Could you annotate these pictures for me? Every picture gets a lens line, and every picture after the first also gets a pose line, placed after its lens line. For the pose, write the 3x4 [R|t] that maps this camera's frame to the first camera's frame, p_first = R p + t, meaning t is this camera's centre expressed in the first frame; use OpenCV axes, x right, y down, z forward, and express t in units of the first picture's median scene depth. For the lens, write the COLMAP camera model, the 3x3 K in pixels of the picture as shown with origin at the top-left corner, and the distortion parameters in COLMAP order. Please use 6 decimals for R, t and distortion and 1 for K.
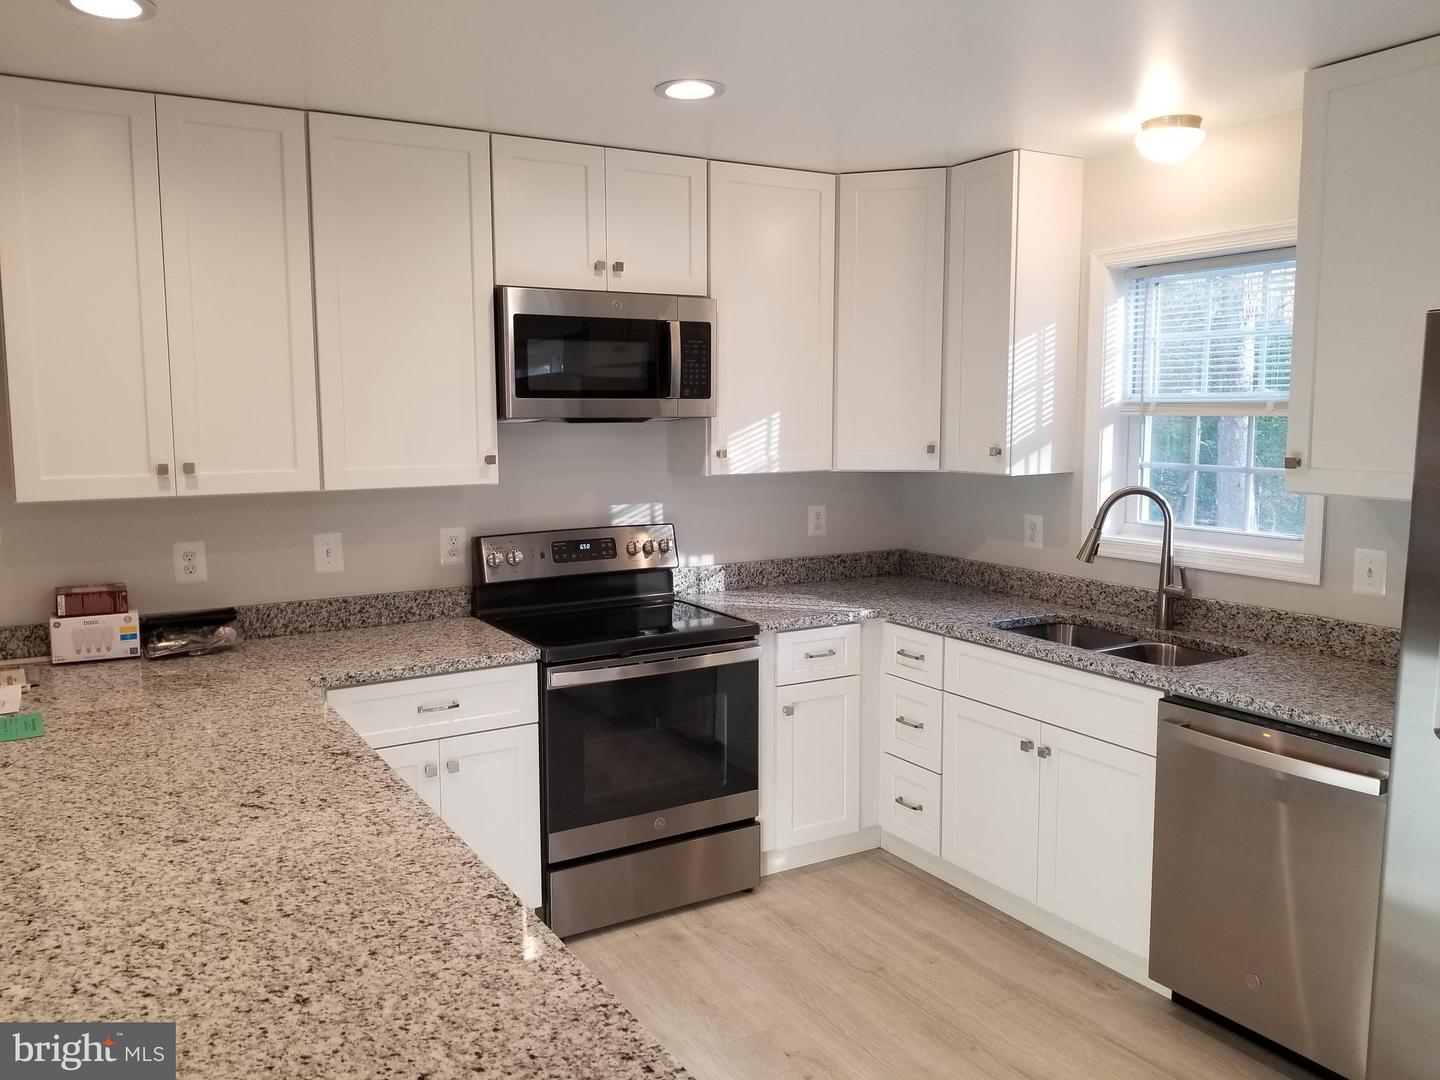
lens RADIAL K [[1121.3, 0, 704.2], [0, 1121.3, 527.8], [0, 0, 1]] dist [0.055905, -0.097379]
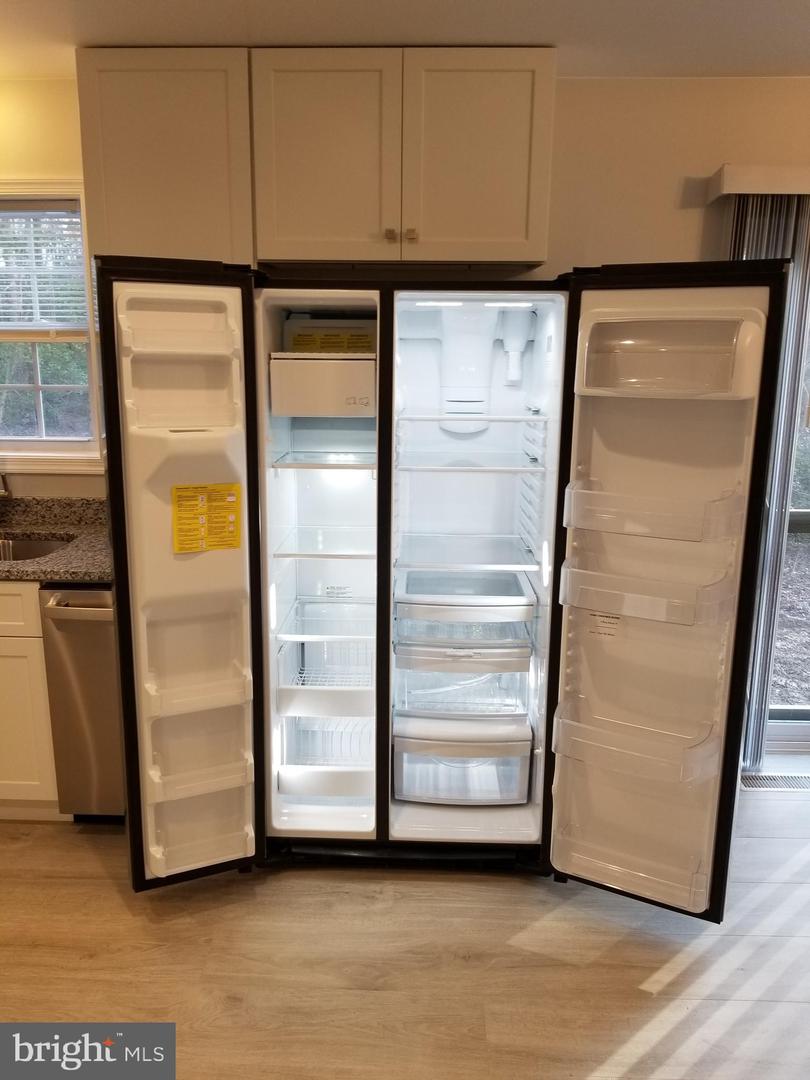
lens RADIAL K [[841.0, 0, 391.7], [0, 841.0, 534.0], [0, 0, 1]] dist [0.055905, -0.097379]
pose [[0.539517, -0.183555, 0.821723, -0.096821], [0.080471, 0.982721, 0.166684, -0.018329], [-0.838121, -0.023804, 0.544965, 0.187502]]
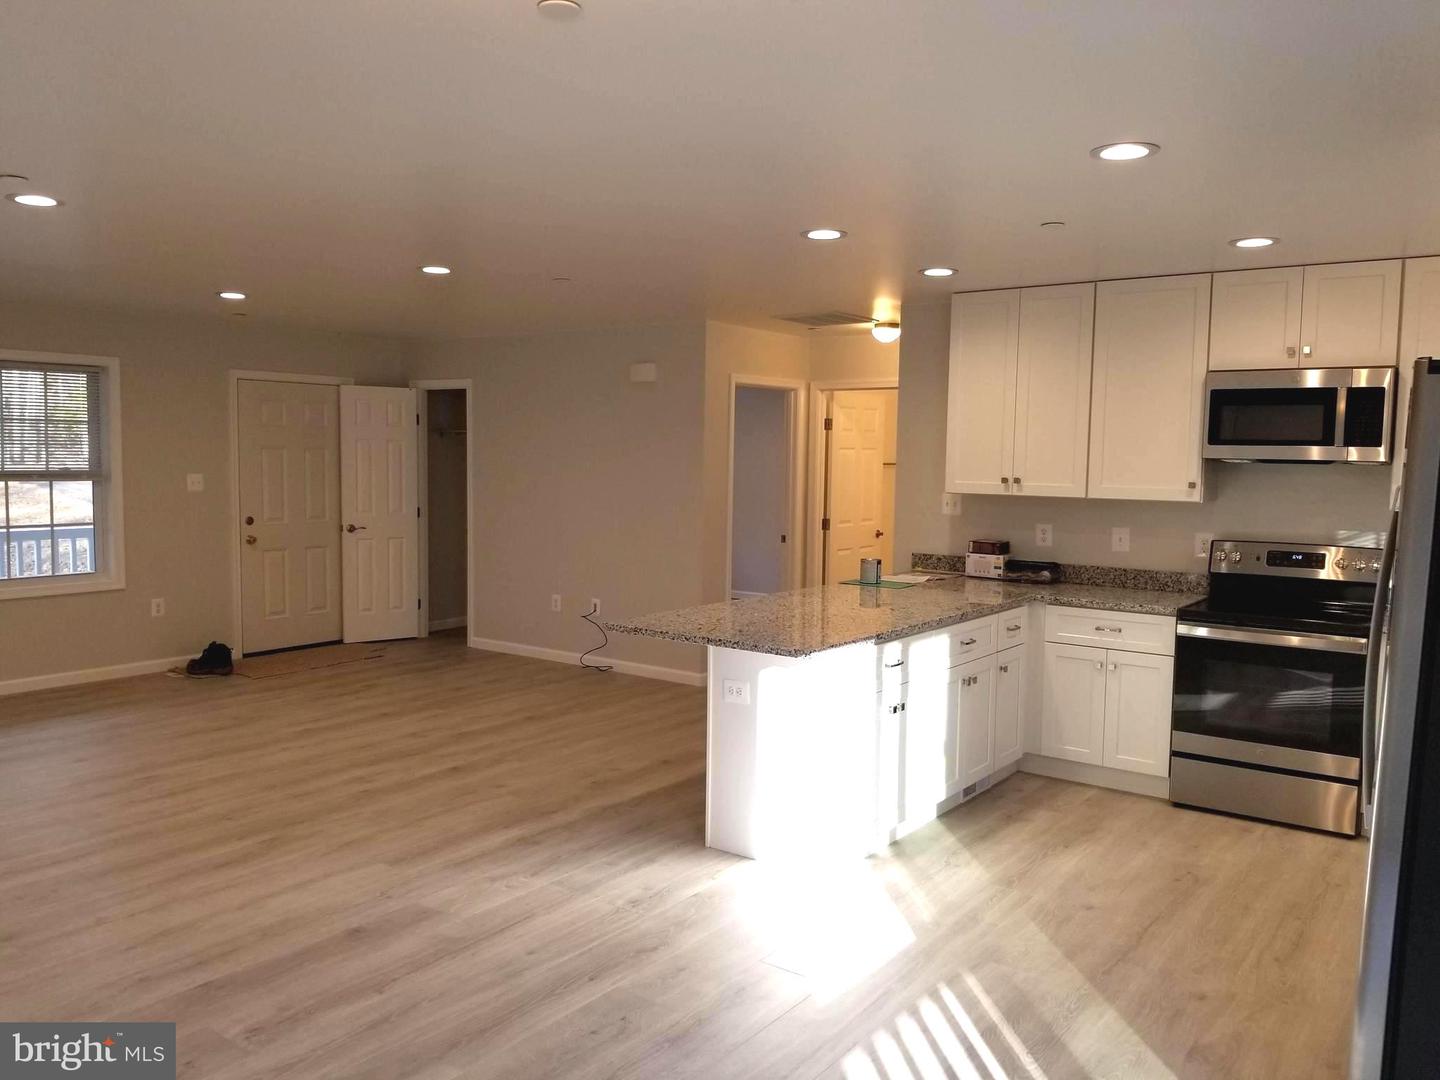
lens RADIAL K [[1121.3, 0, 707.2], [0, 1121.3, 549.2], [0, 0, 1]] dist [0.055905, -0.097379]
pose [[0.388470, 0.090990, -0.916958, 0.994001], [-0.117240, 0.991906, 0.048759, 0.028264], [0.913973, 0.088562, 0.395993, -0.201718]]
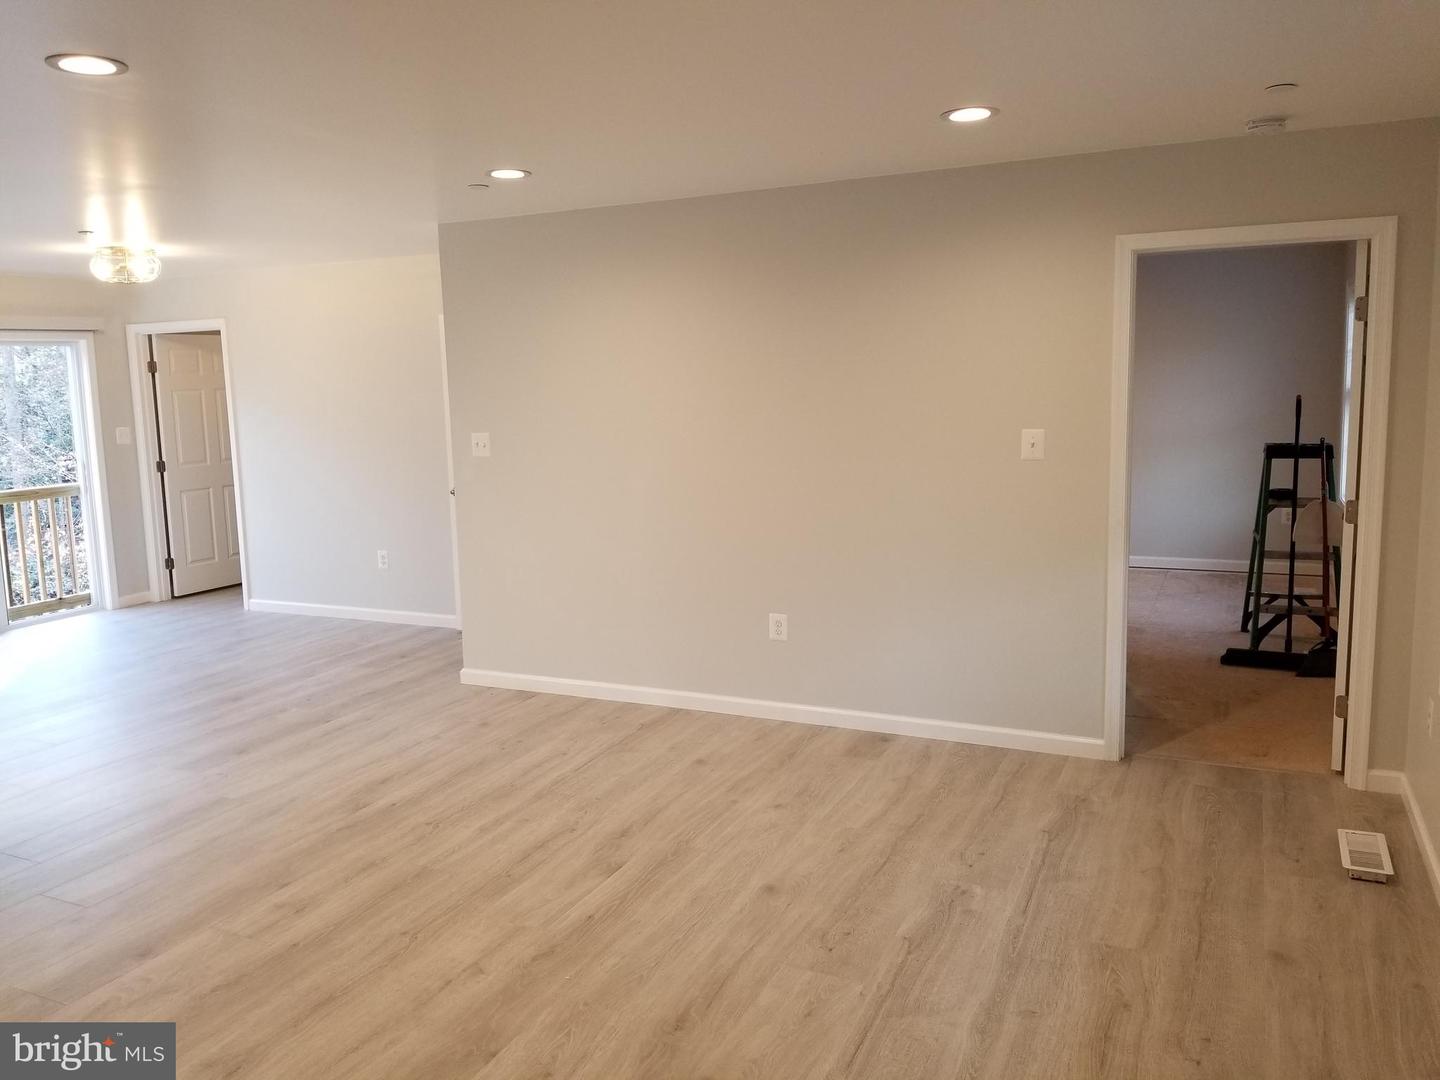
lens RADIAL K [[1121.3, 0, 692.5], [0, 1121.3, 510.4], [0, 0, 1]] dist [0.055905, -0.097379]
pose [[-0.552383, -0.078265, 0.829908, -1.673622], [0.120872, 0.977540, 0.172640, -0.016786], [-0.824781, 0.195676, -0.530516, 0.193031]]
